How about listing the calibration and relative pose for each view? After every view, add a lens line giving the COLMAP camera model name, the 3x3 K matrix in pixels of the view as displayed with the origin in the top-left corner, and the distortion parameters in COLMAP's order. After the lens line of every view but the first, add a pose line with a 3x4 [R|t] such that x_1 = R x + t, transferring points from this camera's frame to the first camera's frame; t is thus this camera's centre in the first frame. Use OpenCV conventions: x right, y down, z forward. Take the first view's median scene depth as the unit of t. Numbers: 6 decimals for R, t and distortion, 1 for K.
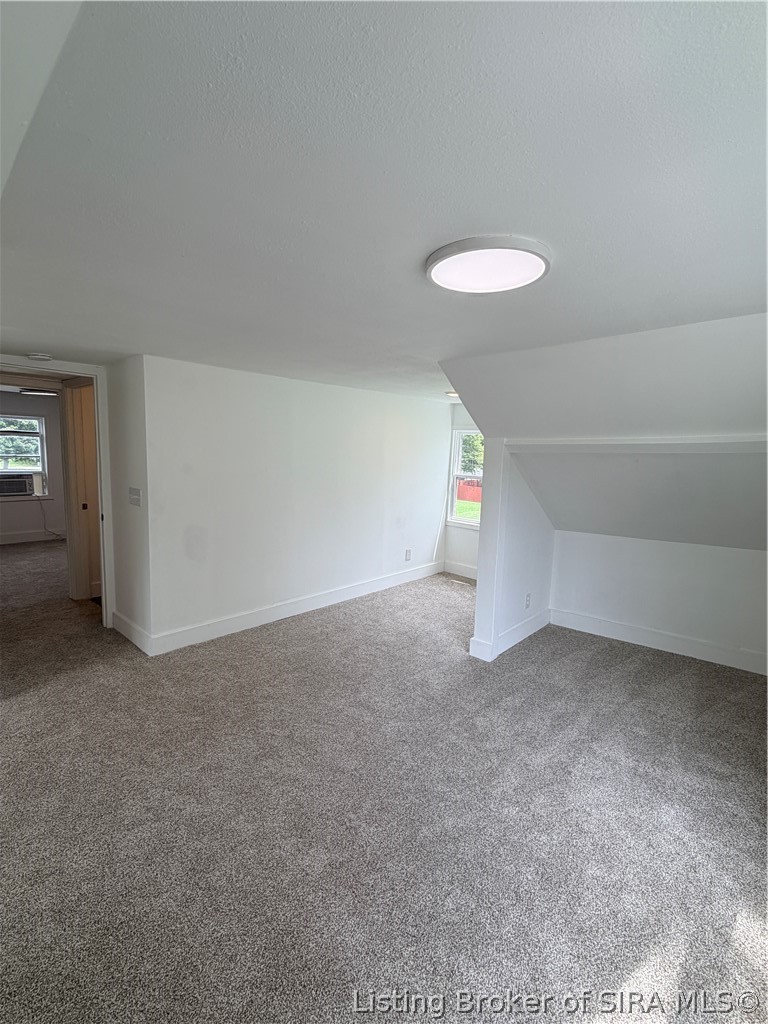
lens RADIAL K [[464.6, 0, 385.6], [0, 464.6, 511.8], [0, 0, 1]] dist [-0.000993, -0.000055]
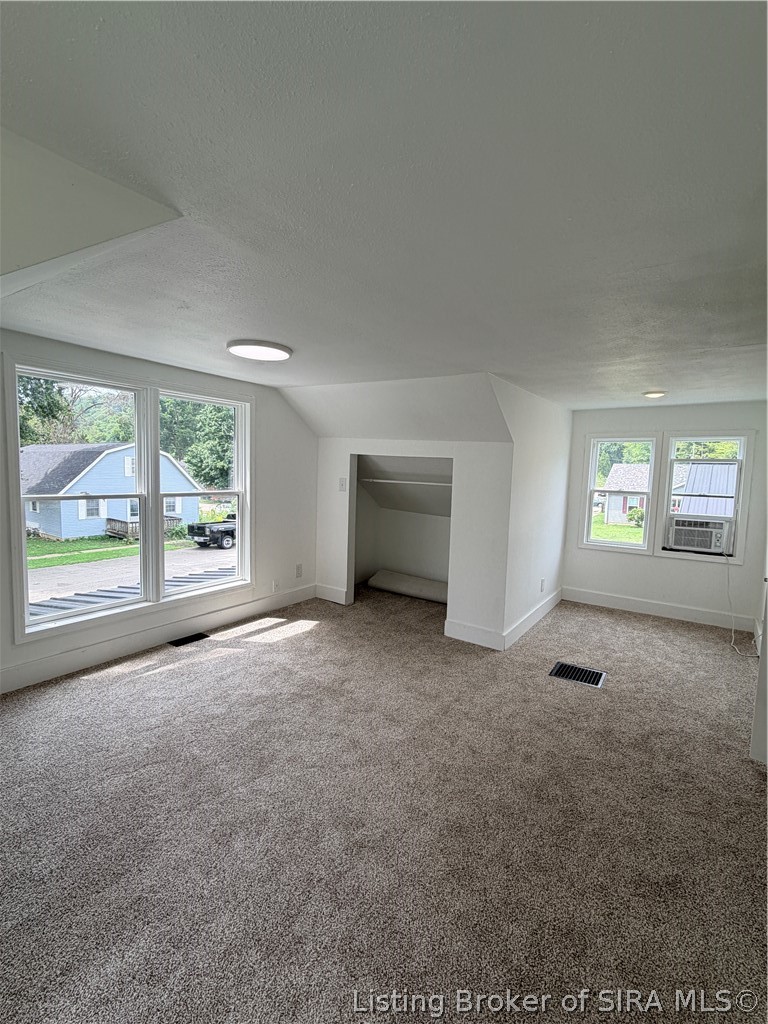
lens RADIAL K [[464.6, 0, 385.6], [0, 464.6, 511.8], [0, 0, 1]] dist [-0.000993, -0.000055]
pose [[-0.988571, -0.047426, -0.143100, -0.027639], [-0.076865, 0.975141, 0.207826, -0.144115], [0.129687, 0.216450, -0.967642, 1.408905]]
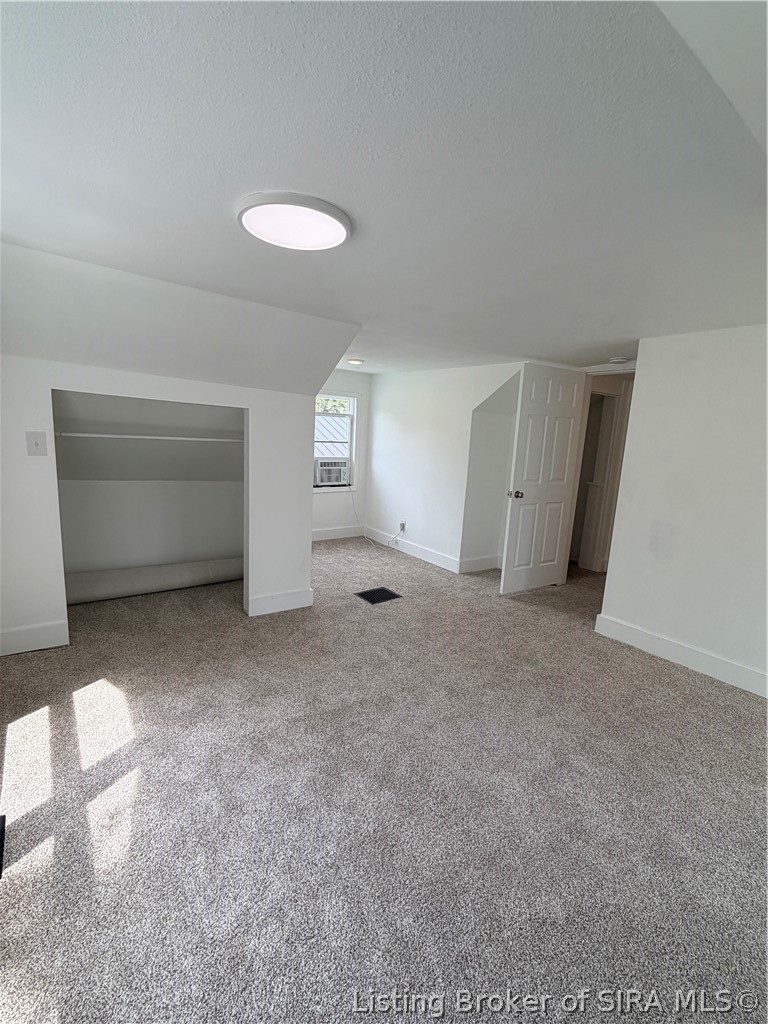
lens RADIAL K [[464.6, 0, 385.6], [0, 464.6, 511.8], [0, 0, 1]] dist [-0.000993, -0.000055]
pose [[-0.186177, 0.128317, -0.974101, 0.606635], [-0.179942, 0.970213, 0.162197, -0.038171], [0.965898, 0.205479, -0.157542, 0.693300]]
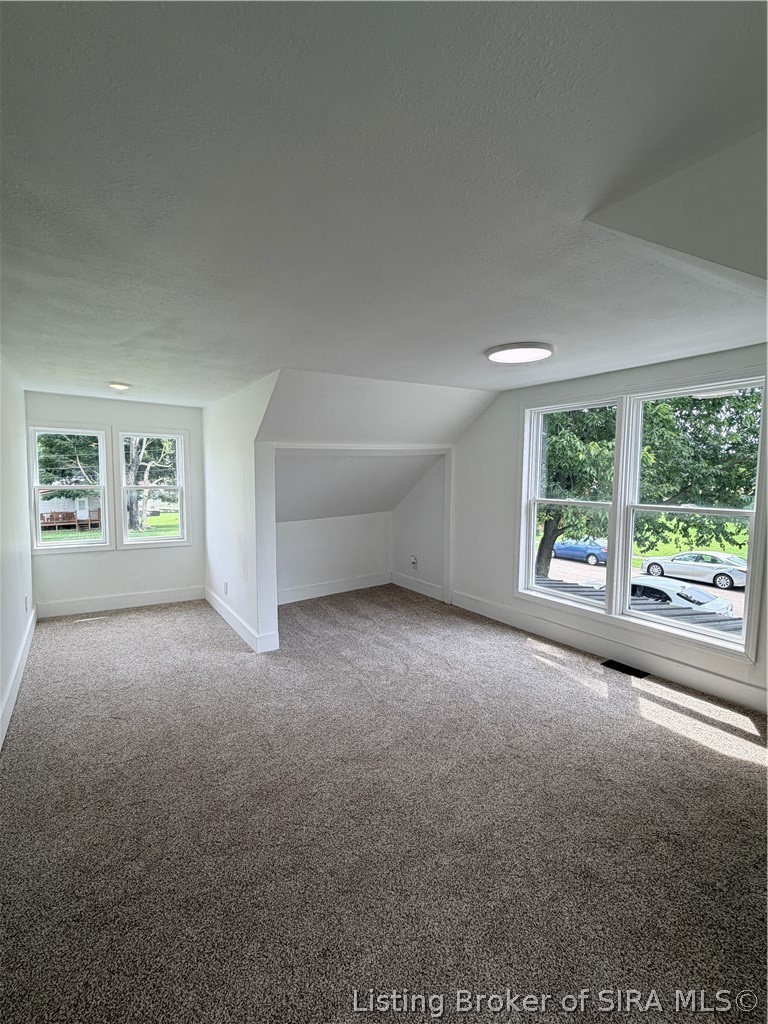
lens RADIAL K [[464.6, 0, 385.6], [0, 464.6, 511.8], [0, 0, 1]] dist [-0.000993, -0.000055]
pose [[0.244482, -0.113526, 0.962985, -0.811770], [0.127423, 0.988272, 0.084157, -0.057182], [-0.961245, 0.102131, 0.256081, 0.507481]]
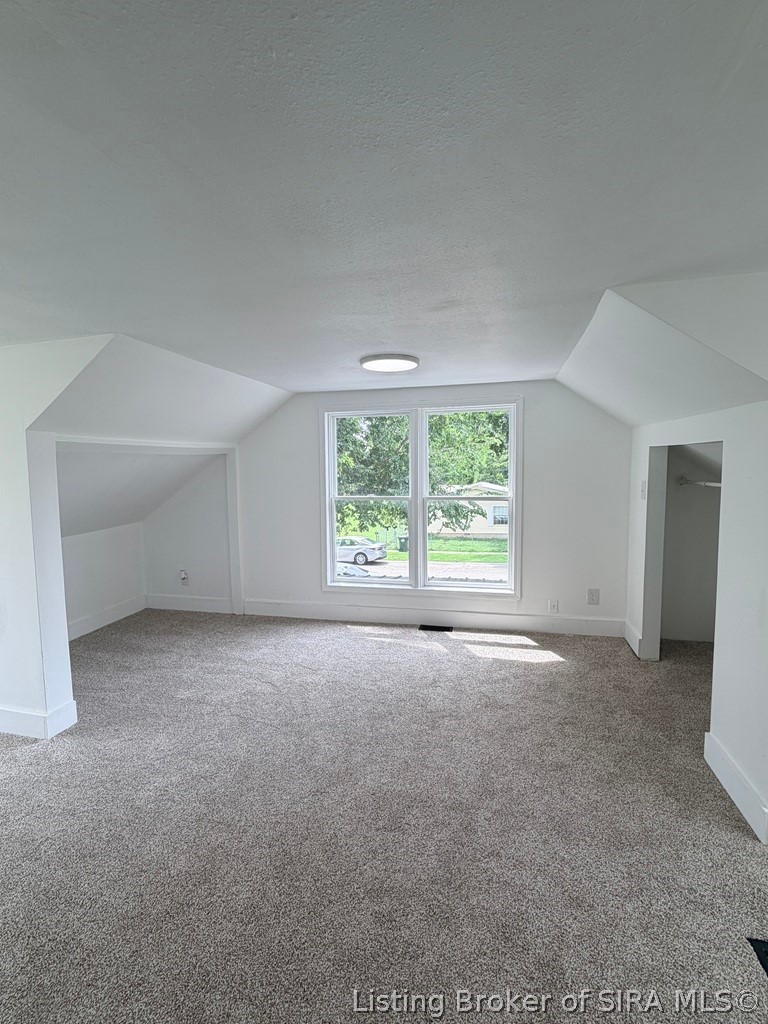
lens RADIAL K [[464.6, 0, 385.6], [0, 464.6, 511.8], [0, 0, 1]] dist [-0.000993, -0.000055]
pose [[-0.482079, -0.099096, 0.870506, -0.745739], [0.108797, 0.979121, 0.171712, -0.108621], [-0.869346, 0.177487, -0.461232, 0.953129]]
